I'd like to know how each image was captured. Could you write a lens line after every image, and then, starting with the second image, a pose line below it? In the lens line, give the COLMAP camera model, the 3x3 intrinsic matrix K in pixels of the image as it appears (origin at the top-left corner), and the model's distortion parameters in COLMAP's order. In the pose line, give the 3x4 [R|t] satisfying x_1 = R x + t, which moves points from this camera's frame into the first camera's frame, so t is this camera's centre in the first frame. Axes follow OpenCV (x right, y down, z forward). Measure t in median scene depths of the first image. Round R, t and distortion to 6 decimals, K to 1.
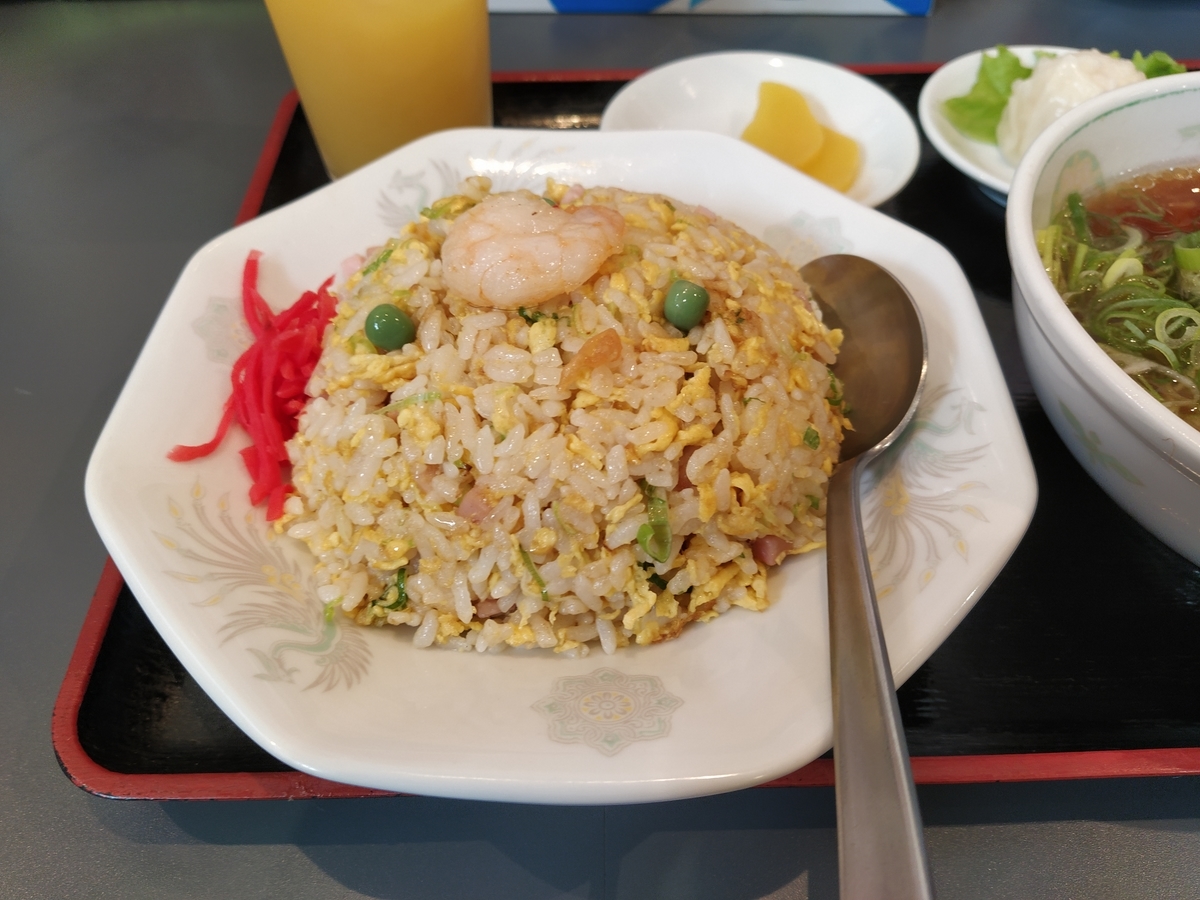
lens RADIAL K [[889.2, 0, 597.3], [0, 889.2, 467.7], [0, 0, 1]] dist [0.043315, -0.074132]
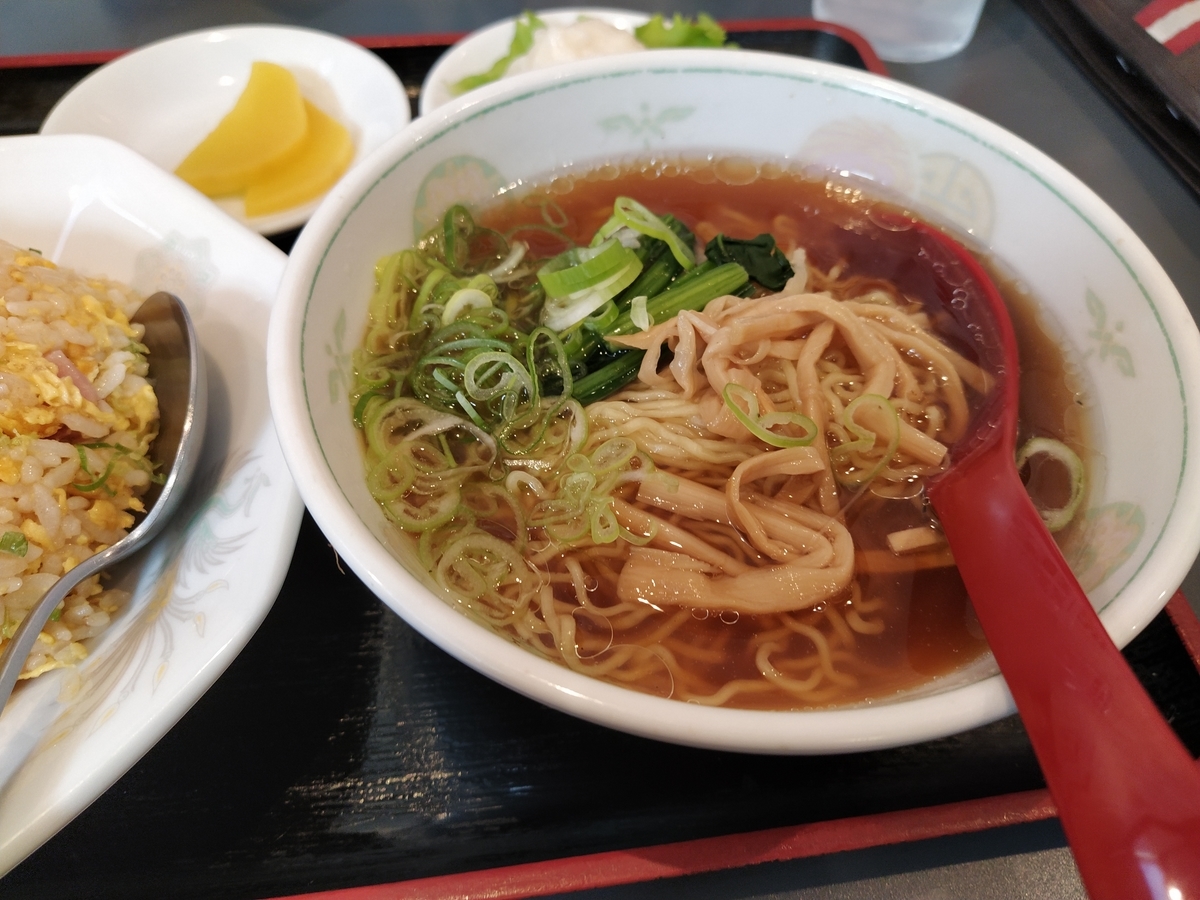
lens RADIAL K [[883.5, 0, 607.2], [0, 883.5, 456.7], [0, 0, 1]] dist [0.053308, -0.115409]
pose [[0.990627, -0.070349, 0.117085, 0.706360], [0.063741, 0.996205, 0.059264, -0.130016], [-0.120809, -0.051246, 0.991352, 0.131556]]
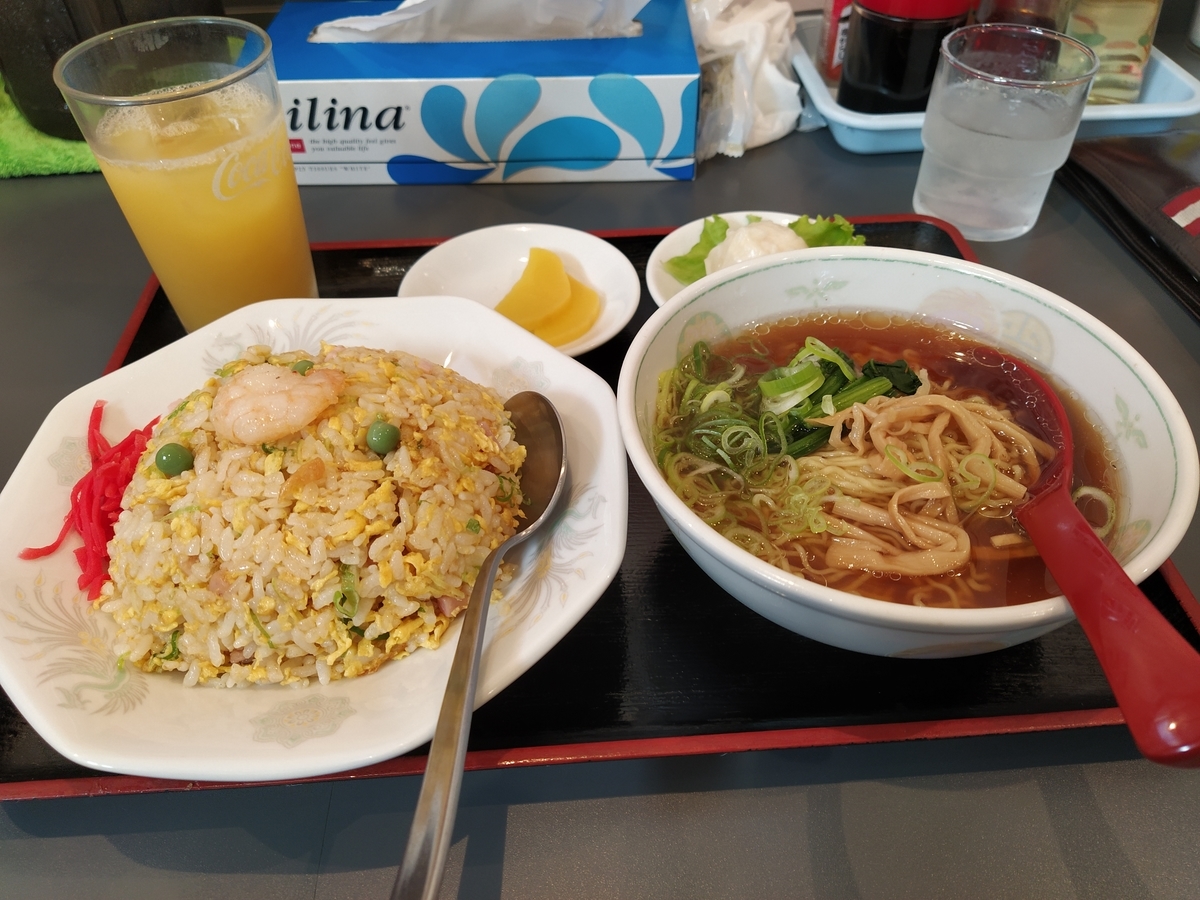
lens RADIAL K [[883.5, 0, 607.2], [0, 883.5, 456.7], [0, 0, 1]] dist [0.053308, -0.115409]
pose [[0.998492, -0.034823, 0.042437, 0.406273], [0.038927, 0.994219, -0.100065, 0.006809], [-0.038707, 0.101566, 0.994075, -0.446902]]
